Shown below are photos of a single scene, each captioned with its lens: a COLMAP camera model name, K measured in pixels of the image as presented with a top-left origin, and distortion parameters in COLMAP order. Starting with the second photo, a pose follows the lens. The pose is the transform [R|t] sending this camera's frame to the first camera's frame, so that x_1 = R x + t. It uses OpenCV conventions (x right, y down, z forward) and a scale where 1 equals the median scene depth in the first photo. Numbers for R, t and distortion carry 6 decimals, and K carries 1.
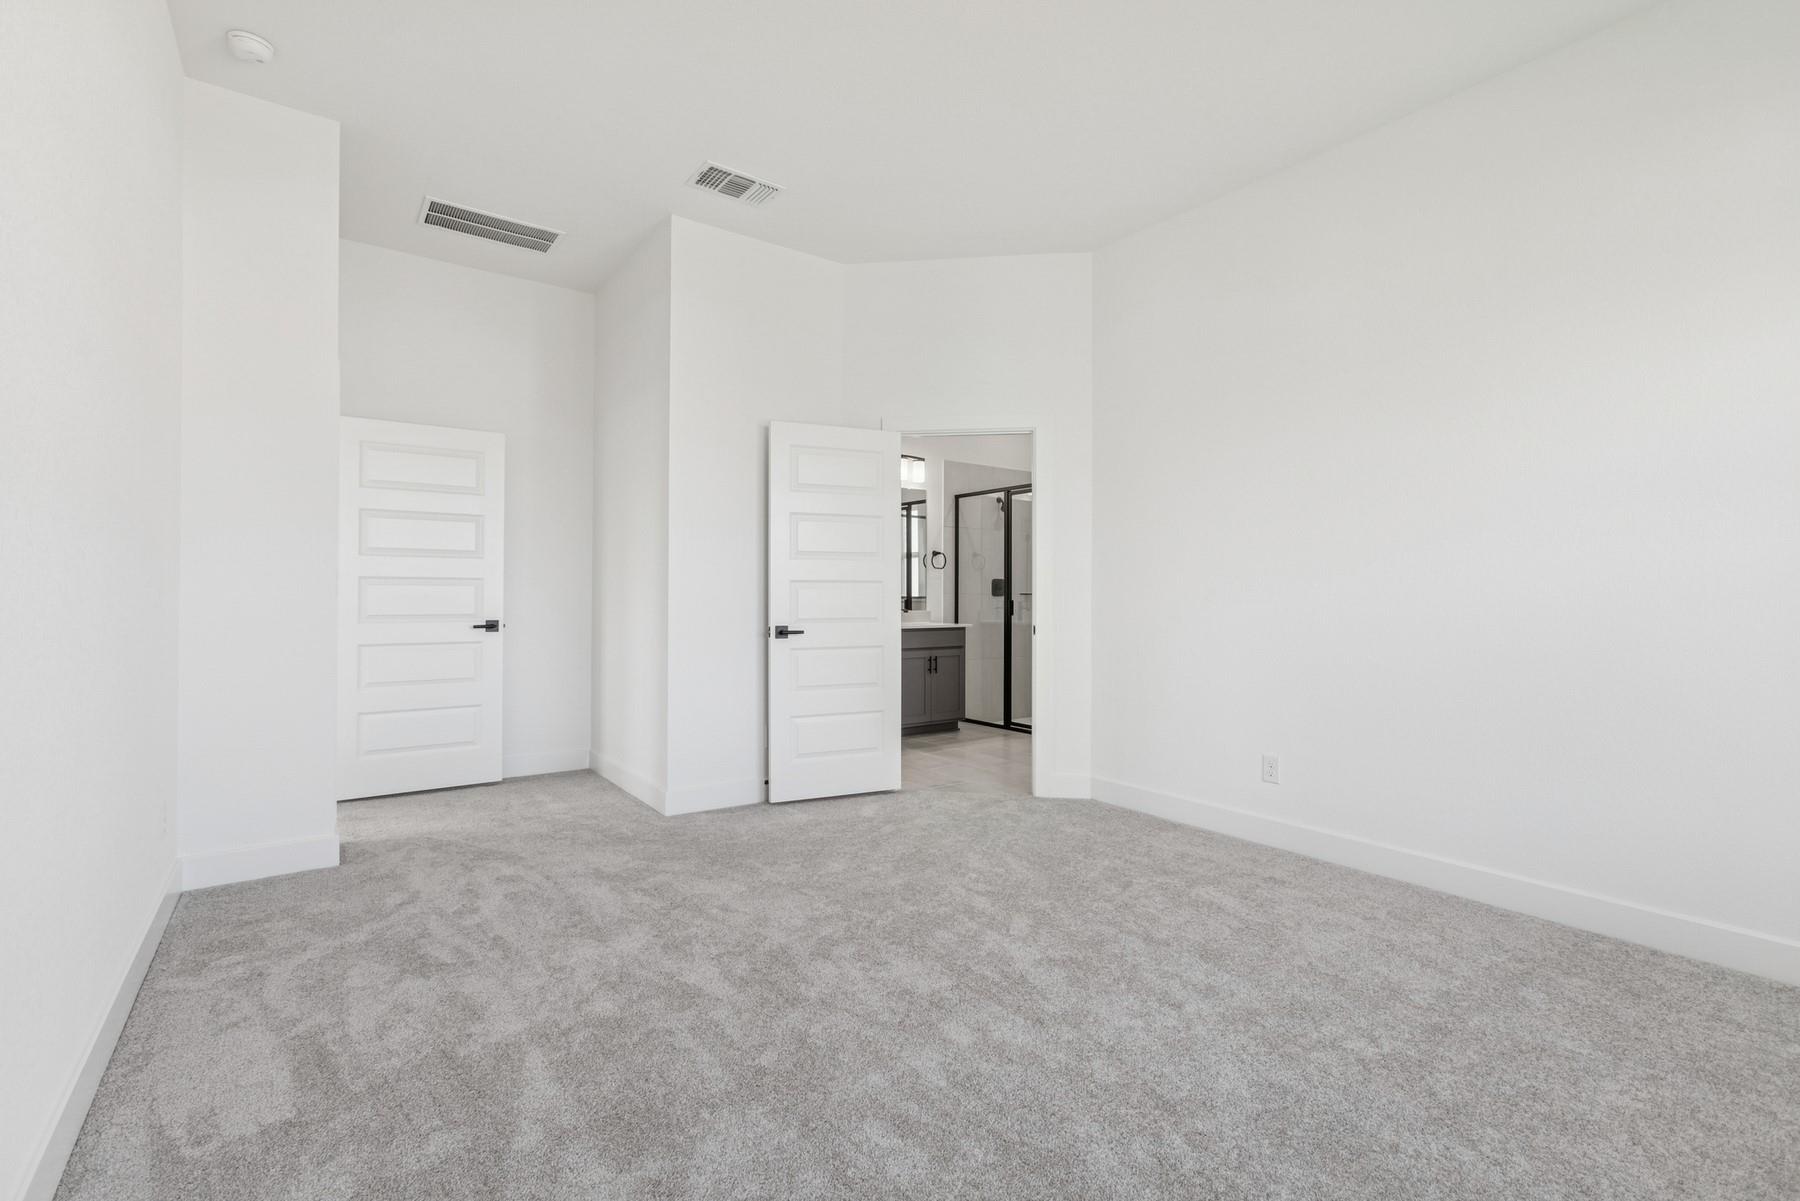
lens RADIAL K [[816.7, 0, 894.1], [0, 816.7, 598.4], [0, 0, 1]] dist [-0.007550, 0.005423]
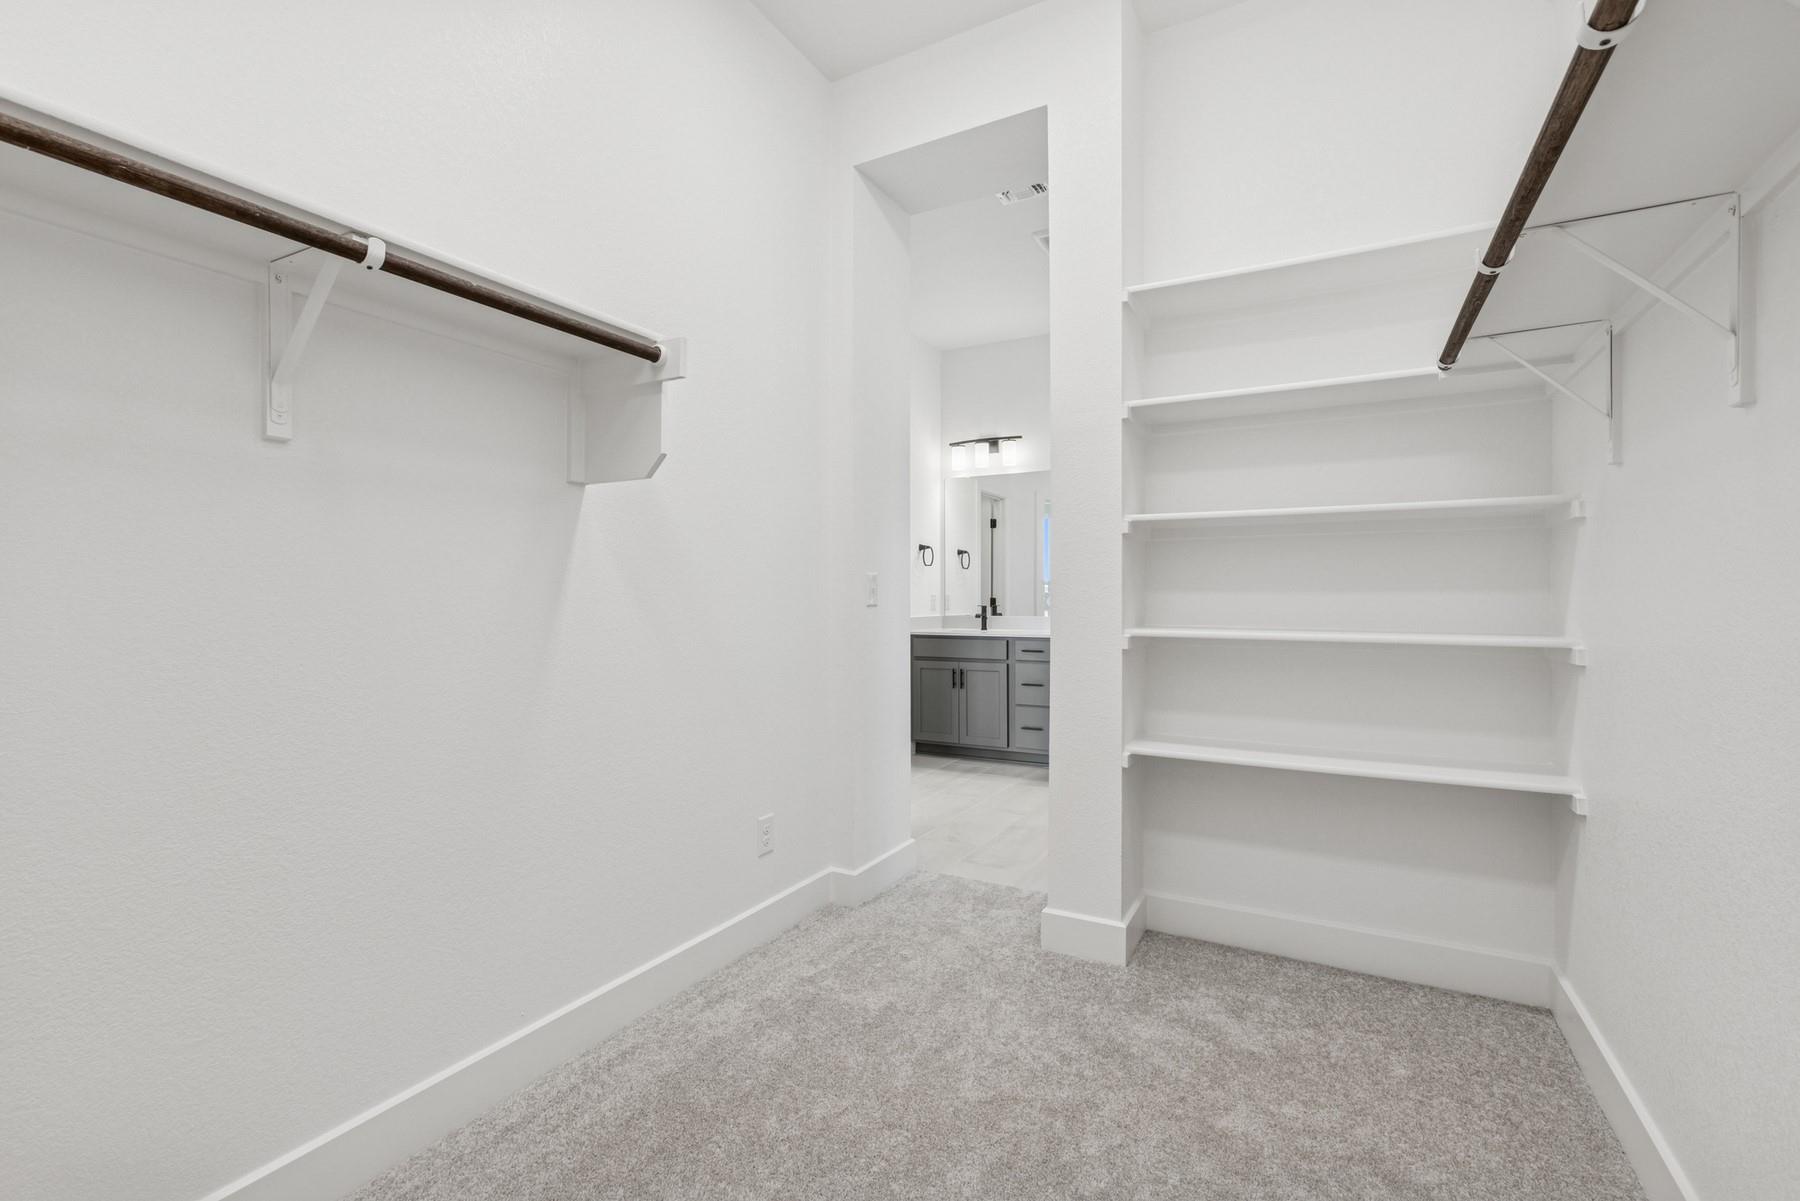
lens RADIAL K [[816.7, 0, 899.2], [0, 816.7, 598.3], [0, 0, 1]] dist [-0.007550, 0.005423]
pose [[0.413548, -0.005020, -0.910468, 0.642789], [0.004560, 0.999984, -0.003442, -0.001280], [0.910471, -0.002729, 0.413564, 0.455136]]
